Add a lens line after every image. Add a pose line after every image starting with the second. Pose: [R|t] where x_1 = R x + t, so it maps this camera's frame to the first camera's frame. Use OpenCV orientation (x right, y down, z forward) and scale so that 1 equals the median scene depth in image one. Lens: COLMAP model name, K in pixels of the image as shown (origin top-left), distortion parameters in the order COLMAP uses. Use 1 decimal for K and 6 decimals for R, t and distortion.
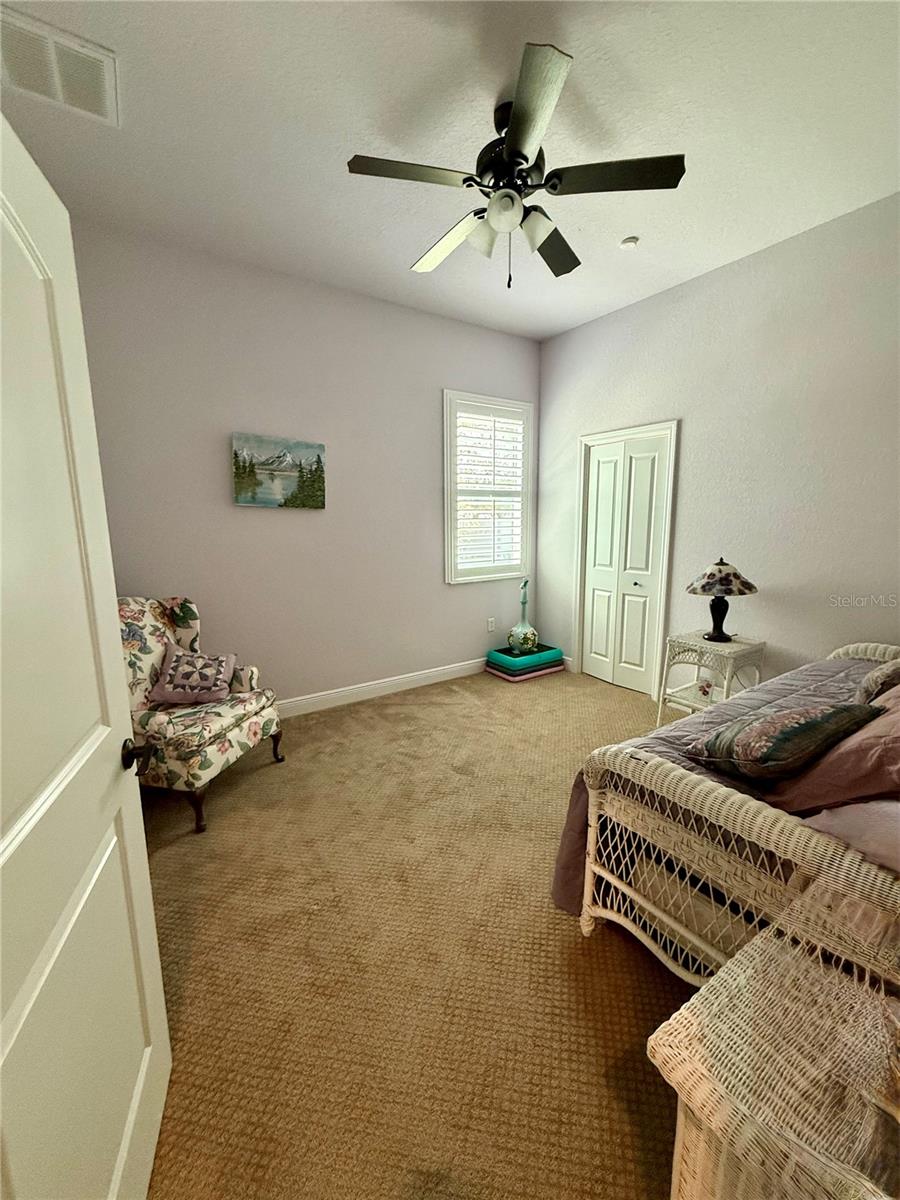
lens RADIAL K [[479.3, 0, 448.5], [0, 479.3, 595.0], [0, 0, 1]] dist [0.000421, 0.002719]
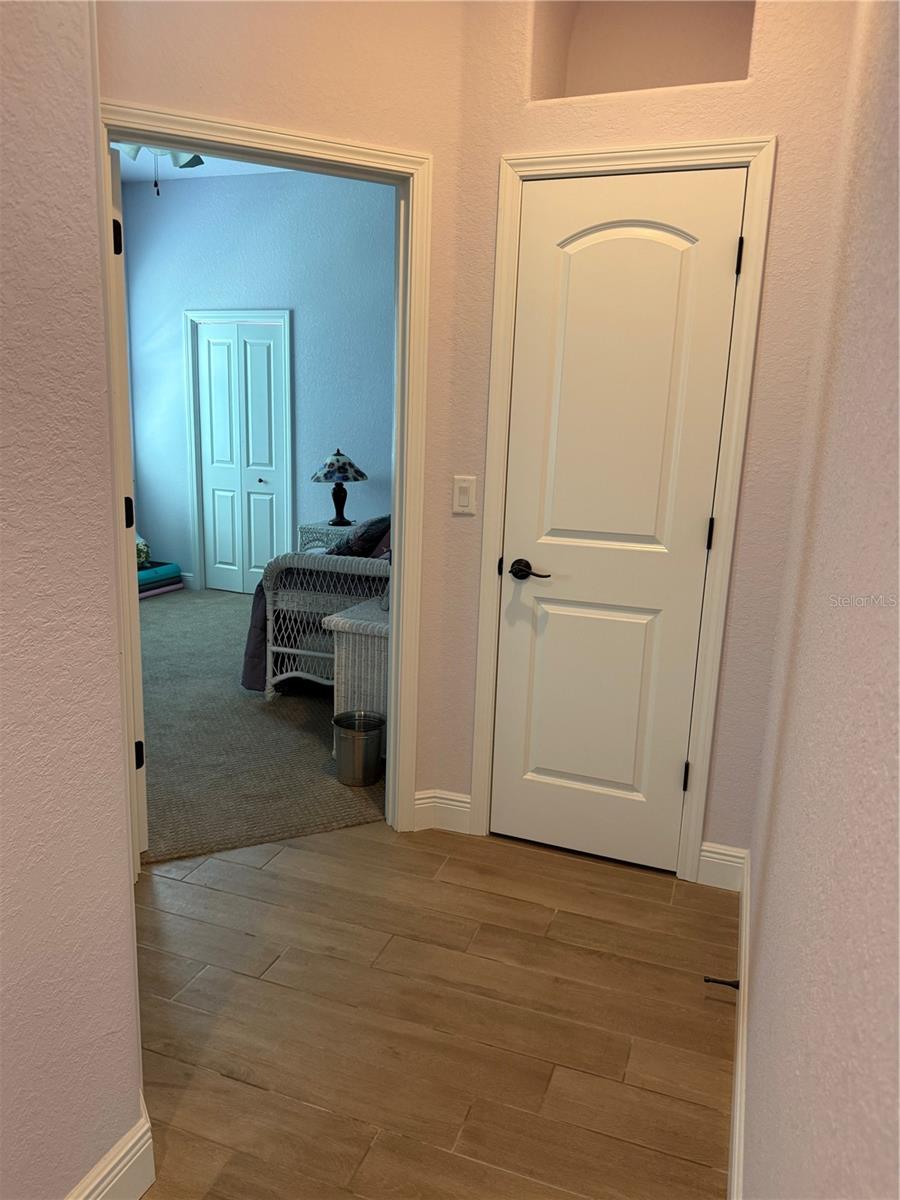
lens RADIAL K [[838.8, 0, 456.1], [0, 838.8, 602.9], [0, 0, 1]] dist [0.057746, -0.047910]
pose [[0.796189, -0.088396, 0.598556, -0.404782], [0.054627, 0.995732, 0.074388, 0.146034], [-0.602577, -0.026529, 0.797620, -0.716686]]
